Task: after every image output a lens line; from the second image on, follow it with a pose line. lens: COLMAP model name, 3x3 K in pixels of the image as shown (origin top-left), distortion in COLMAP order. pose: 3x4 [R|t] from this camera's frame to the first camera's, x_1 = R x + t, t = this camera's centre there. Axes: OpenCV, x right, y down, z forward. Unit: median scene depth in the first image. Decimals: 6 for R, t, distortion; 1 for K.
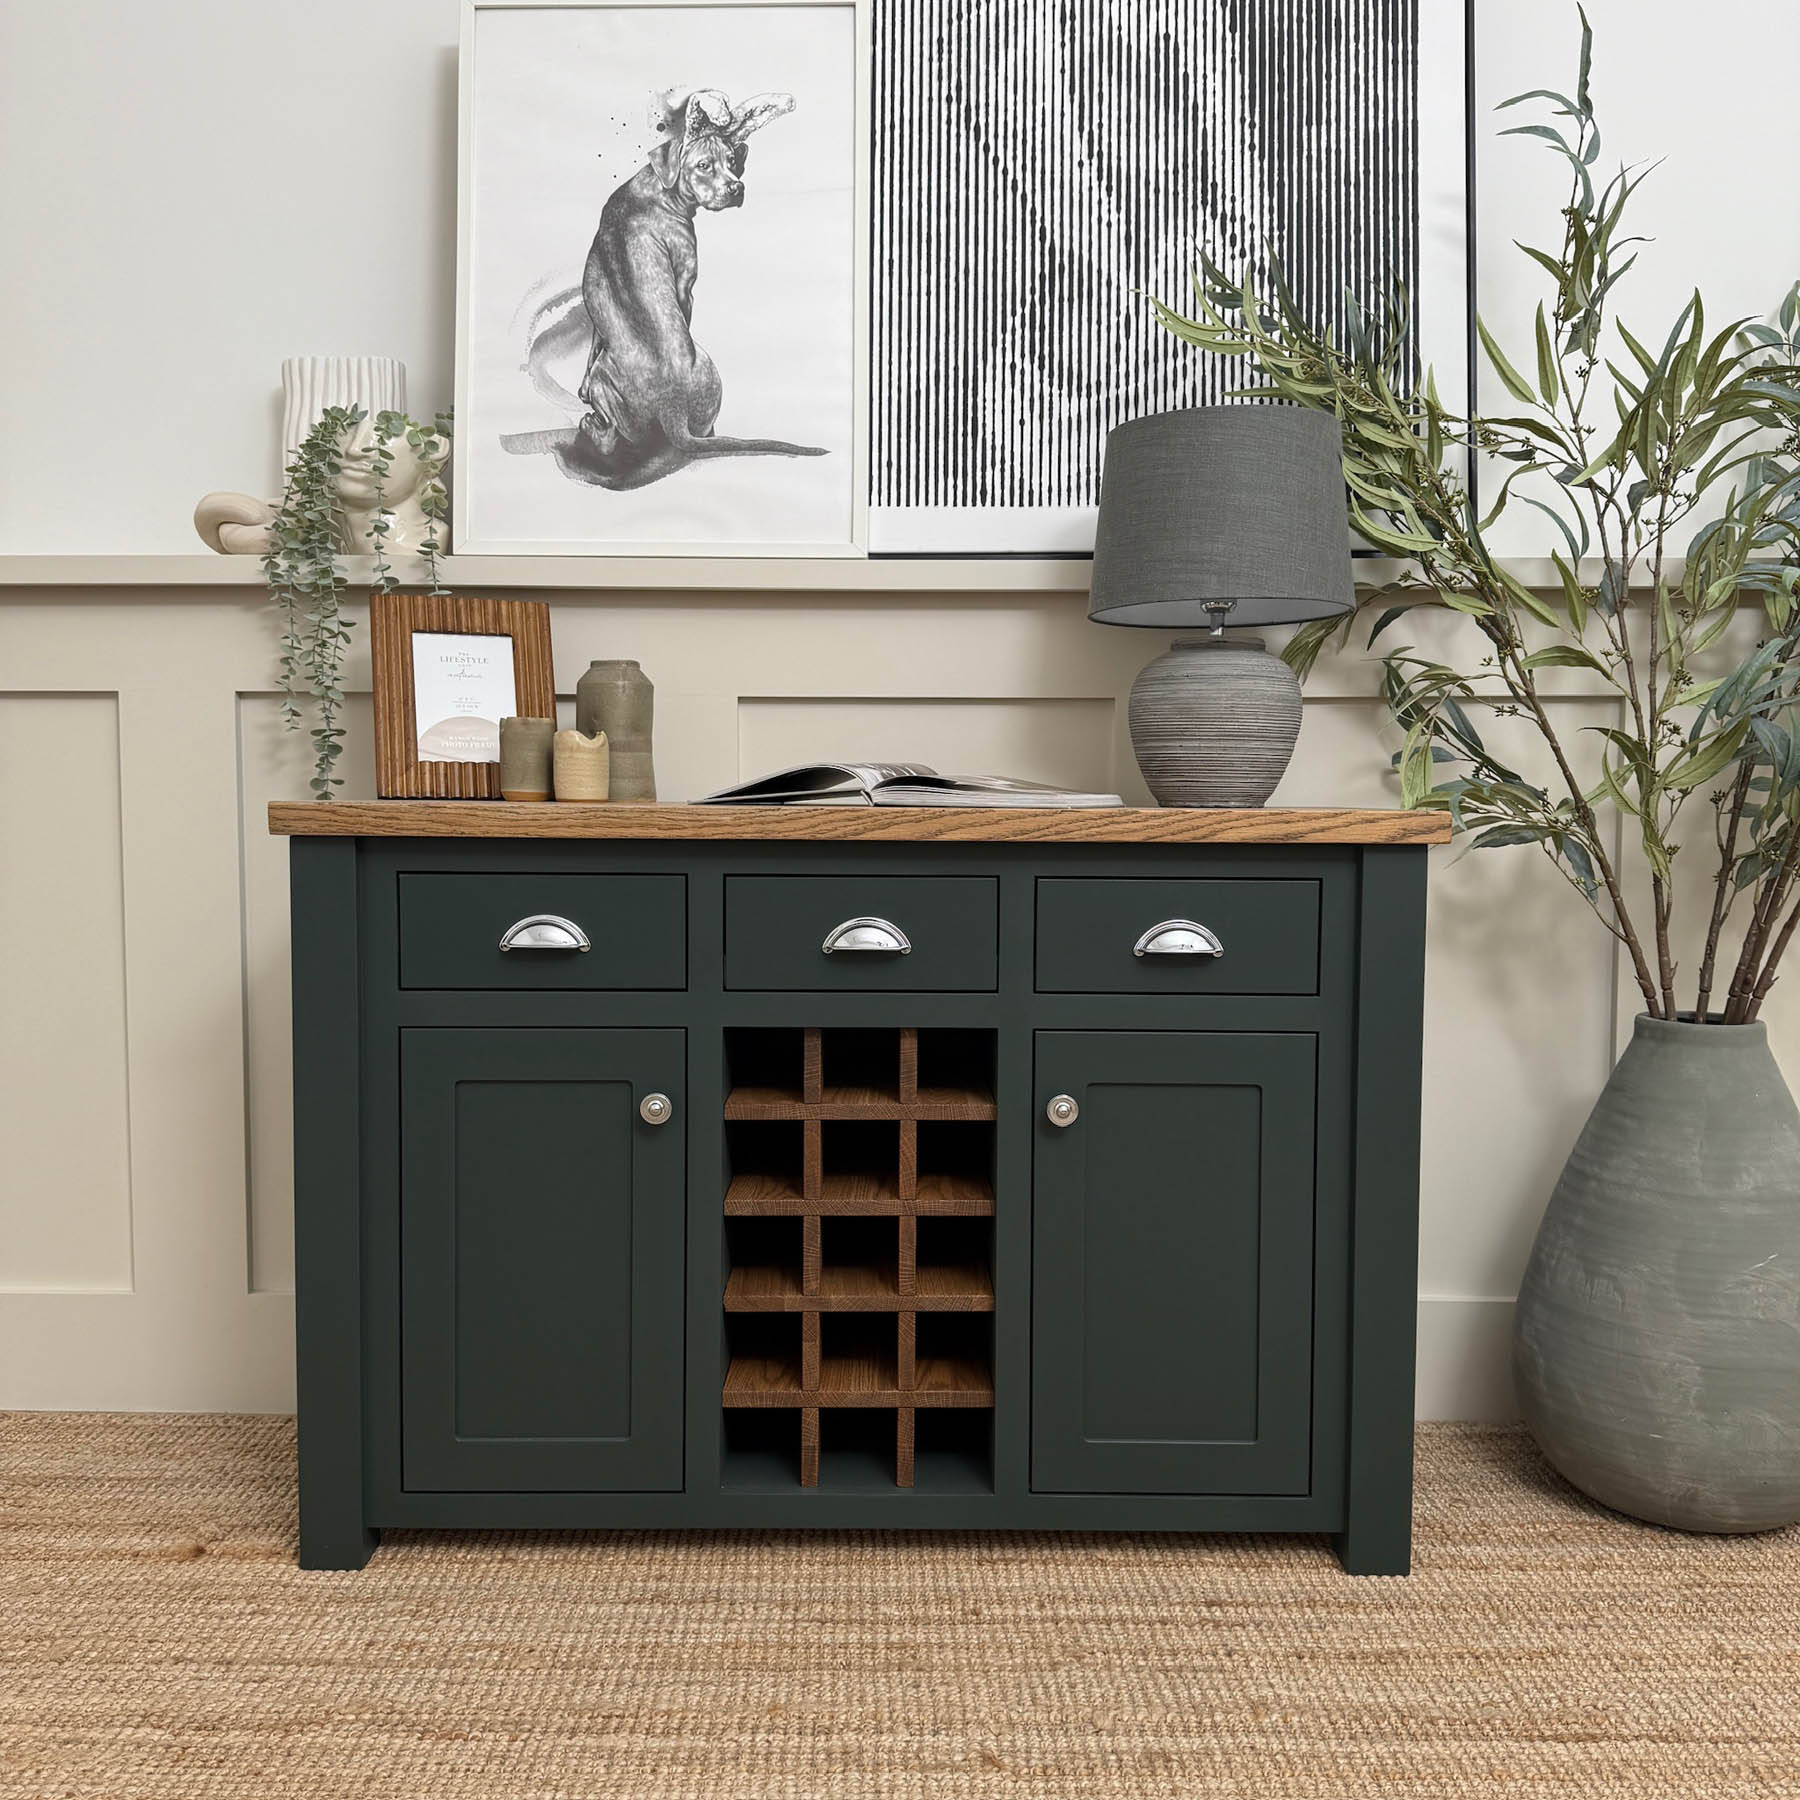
lens RADIAL K [[1684.0, 0, 907.1], [0, 1684.0, 903.7], [0, 0, 1]] dist [0.097783, -0.202705]
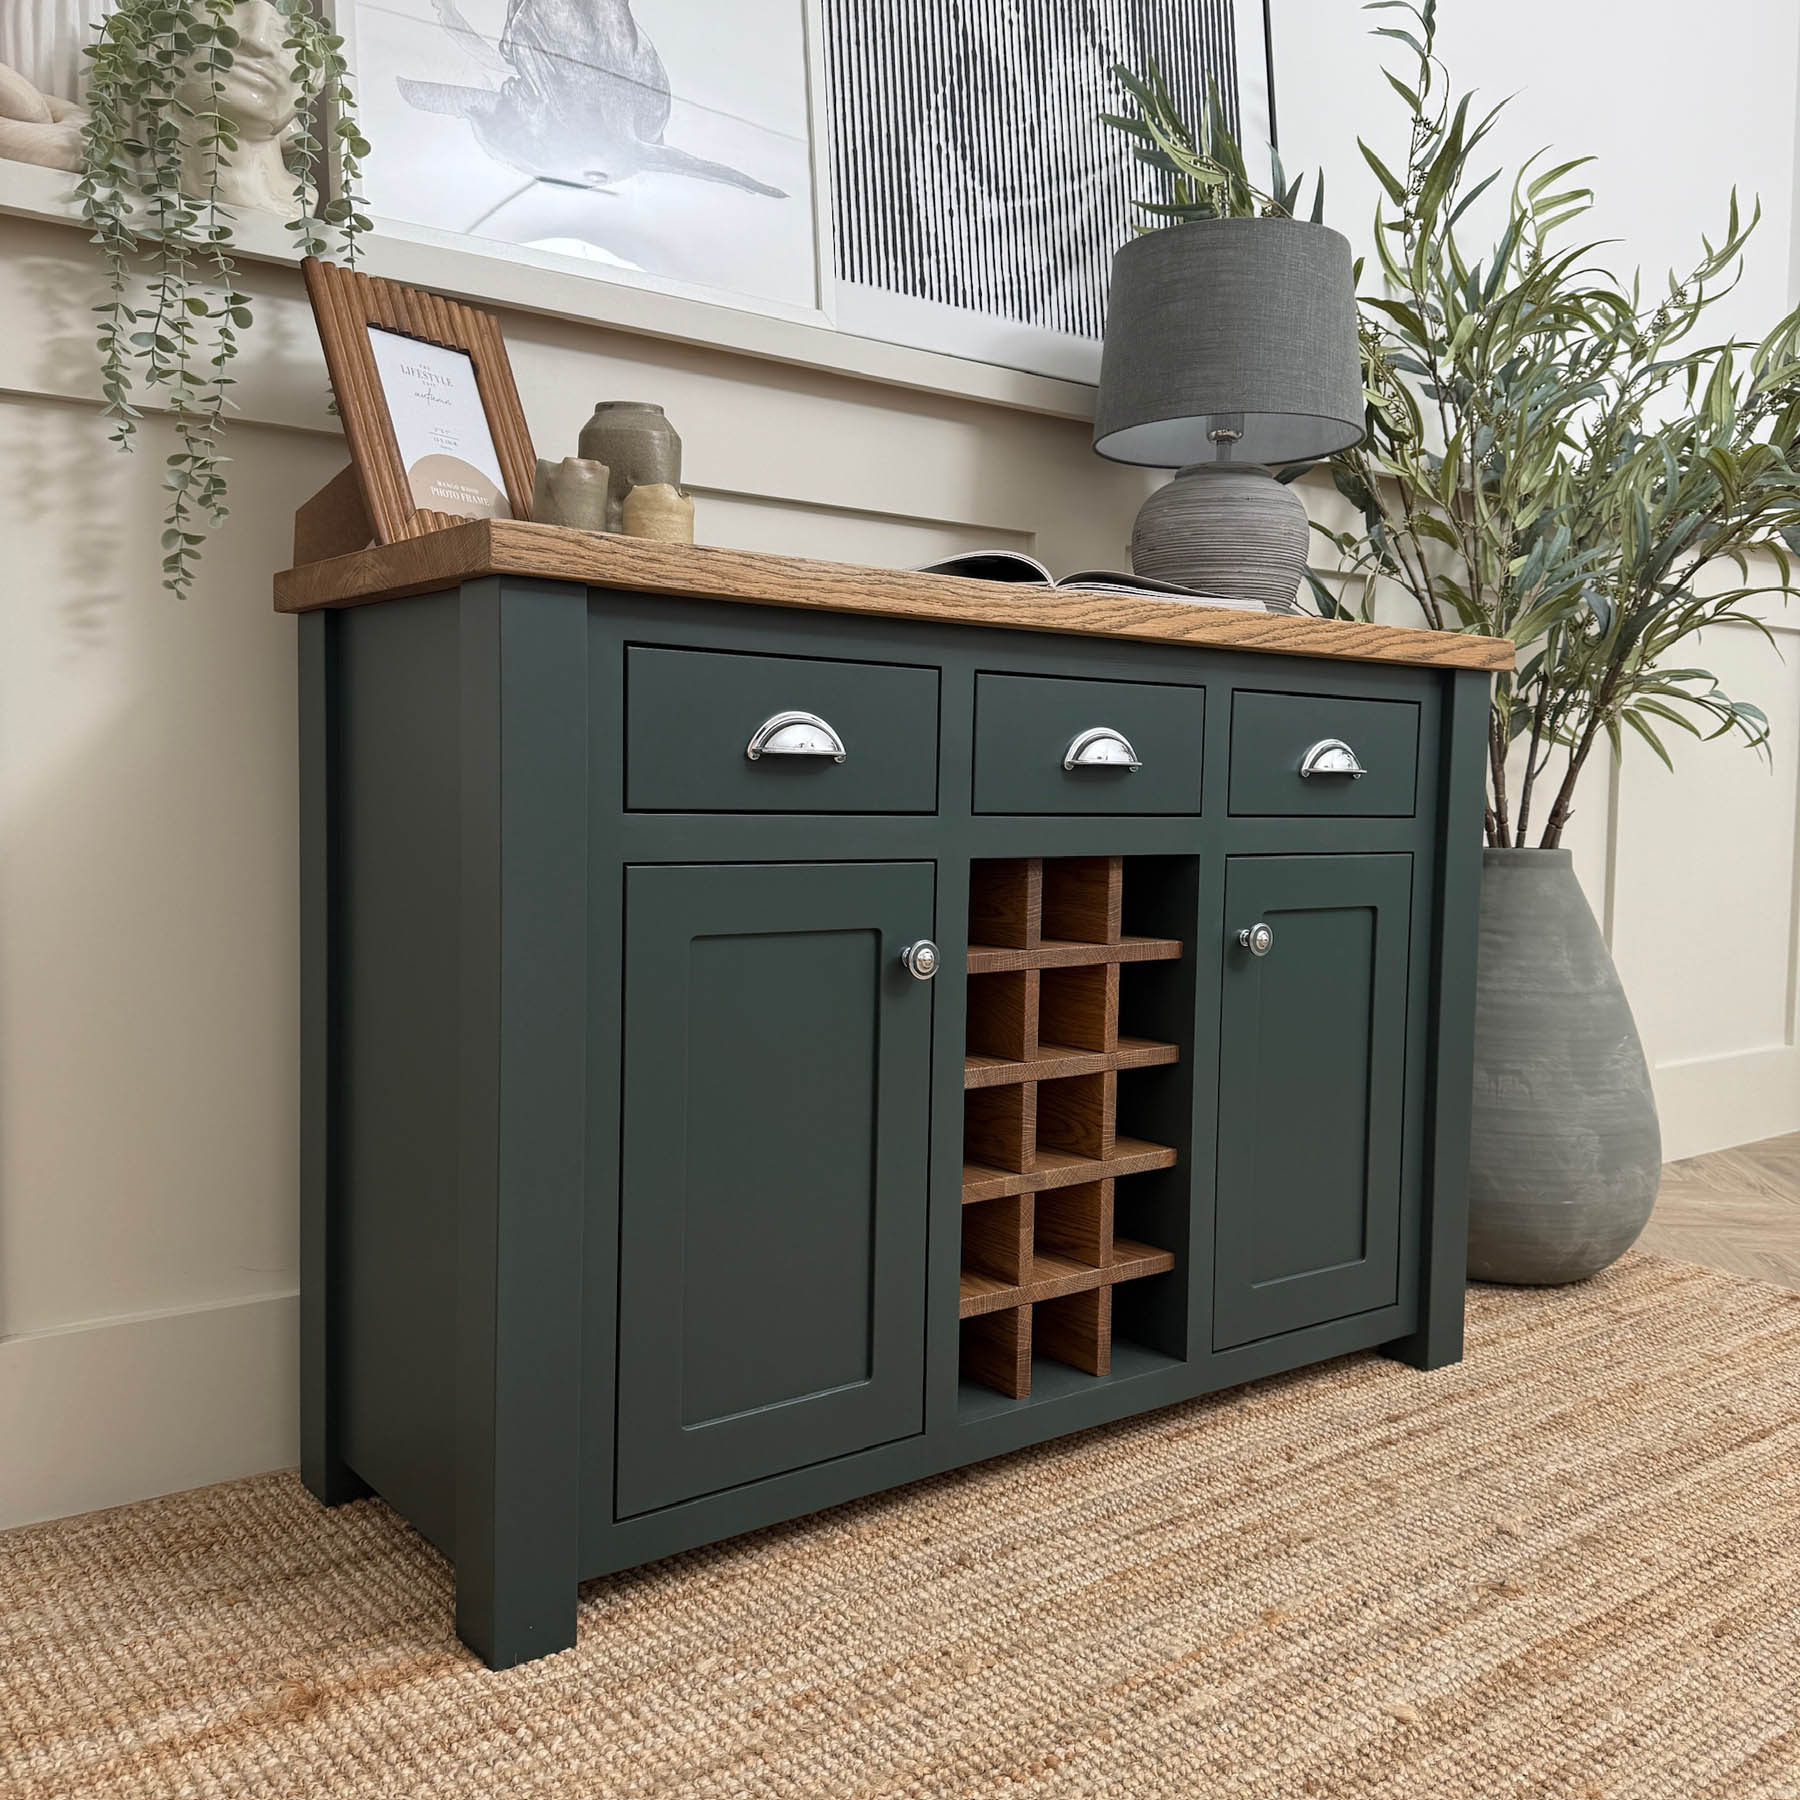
lens RADIAL K [[1684.0, 0, 907.1], [0, 1684.0, 903.7], [0, 0, 1]] dist [0.097783, -0.202705]
pose [[0.794775, -0.033683, 0.605968, -0.615545], [0.027836, 0.999431, 0.019043, 0.077216], [-0.606265, 0.001733, 0.795261, 0.358399]]
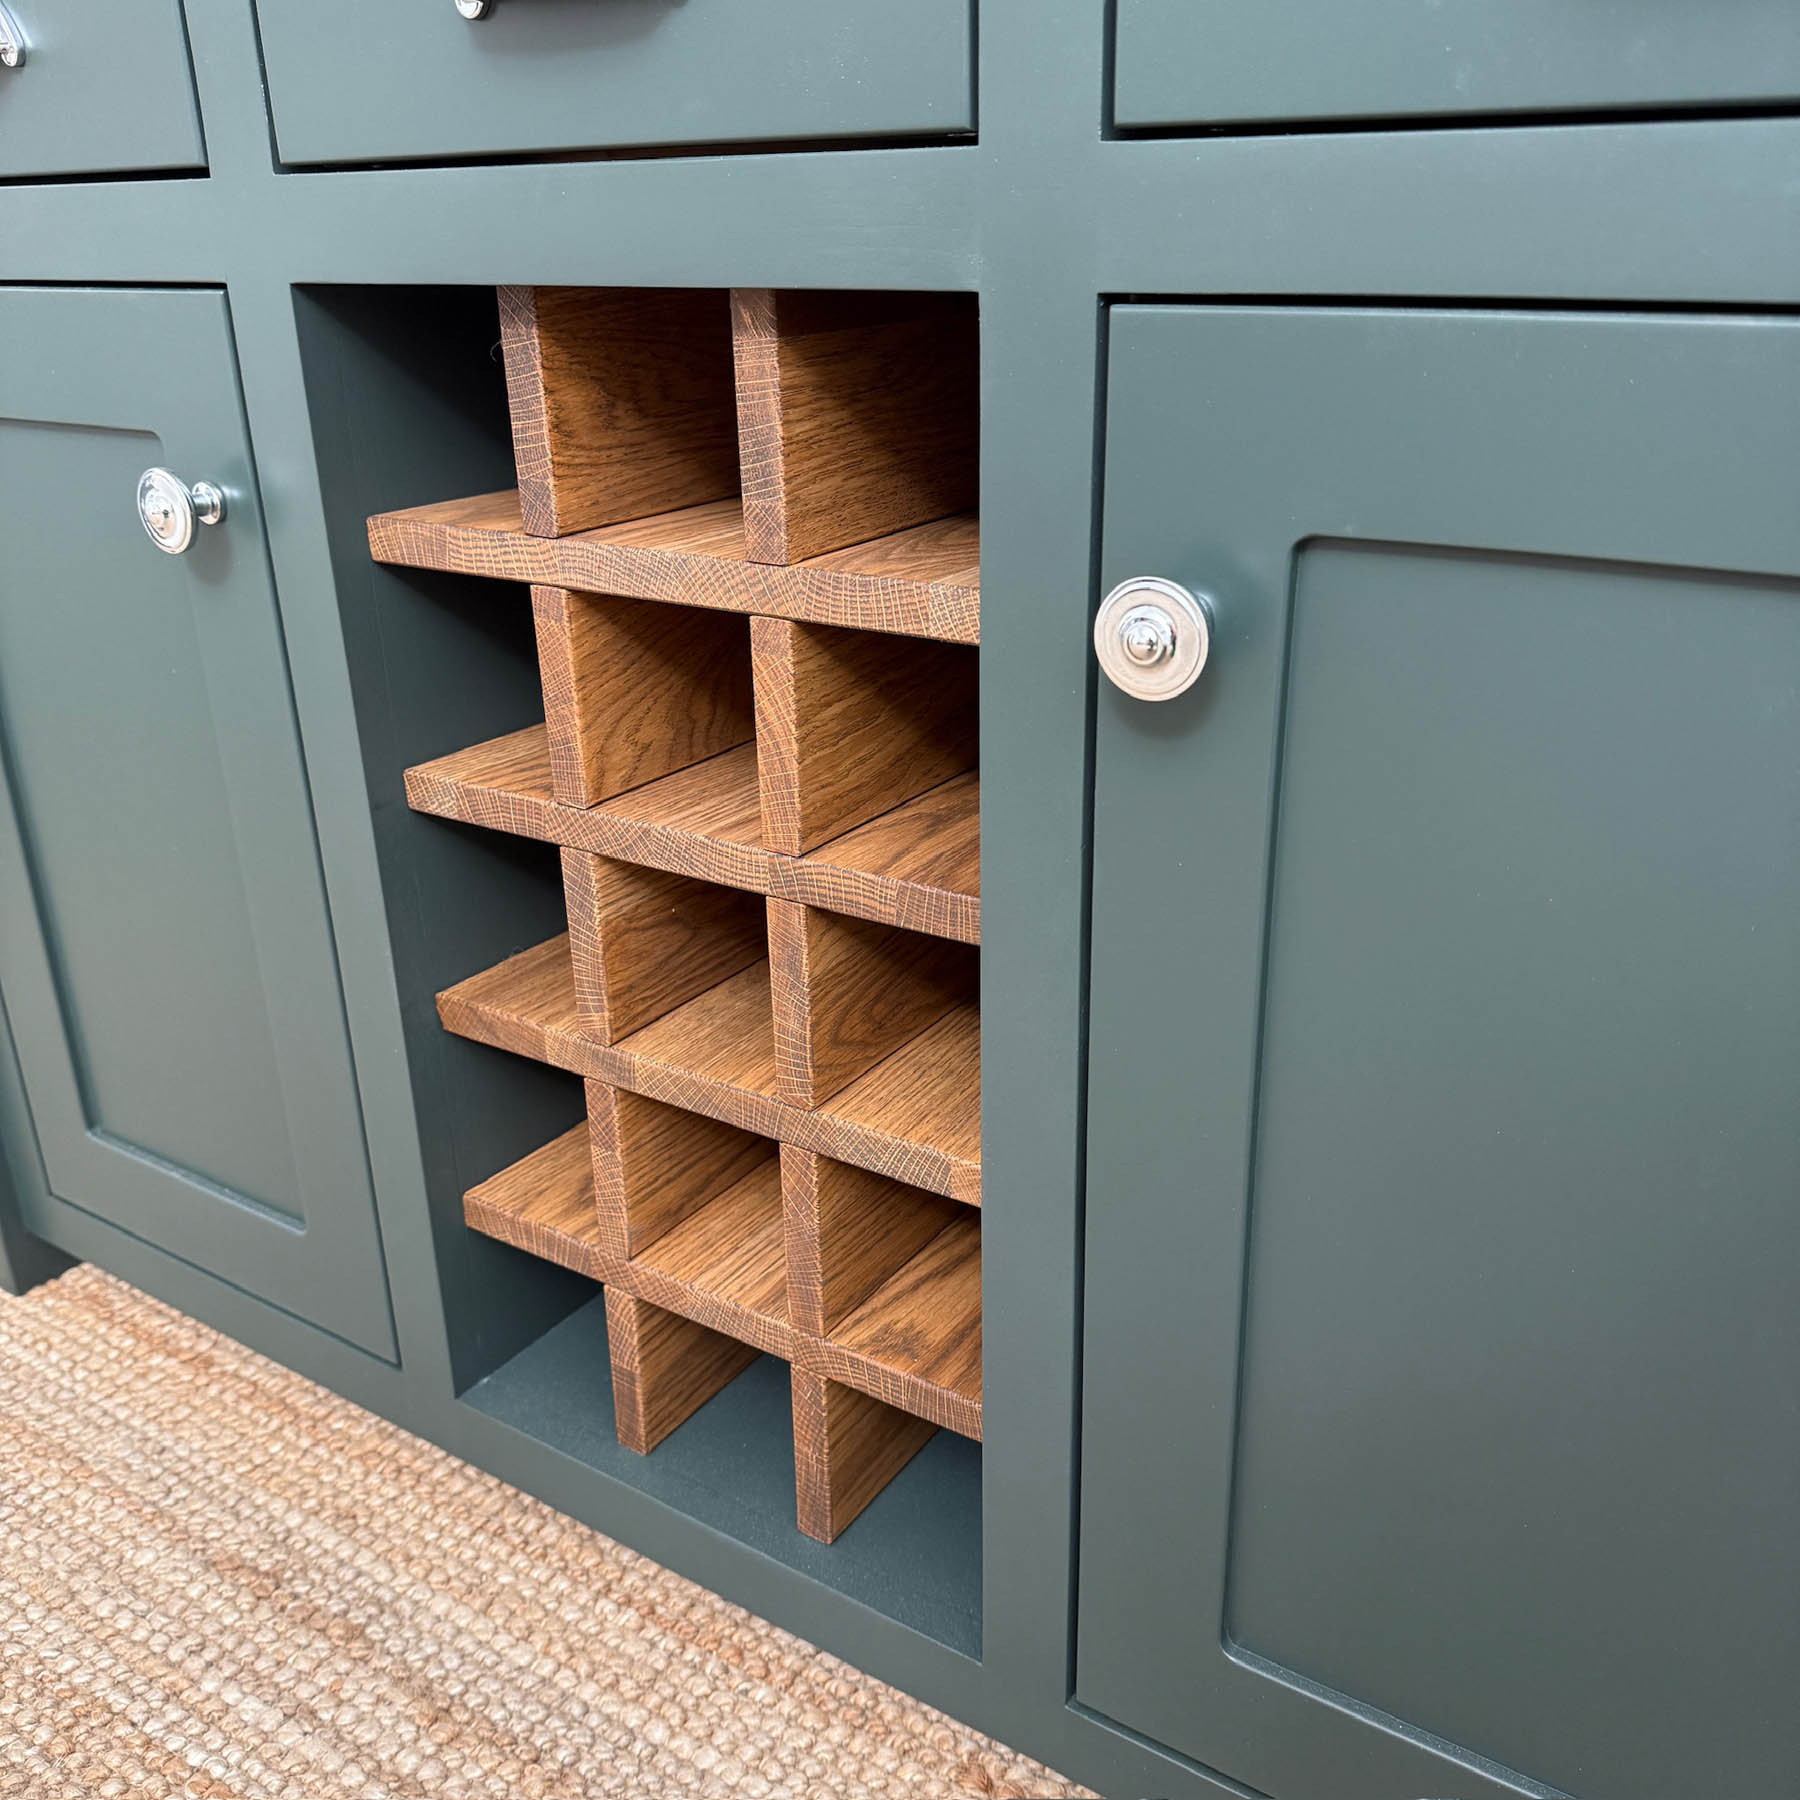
lens RADIAL K [[1684.0, 0, 907.1], [0, 1684.0, 903.7], [0, 0, 1]] dist [0.097783, -0.202705]
pose [[0.829323, 0.193963, -0.524025, 0.196717], [-0.015838, 0.945602, 0.324939, 0.075954], [0.558545, -0.261180, 0.787281, 0.744967]]
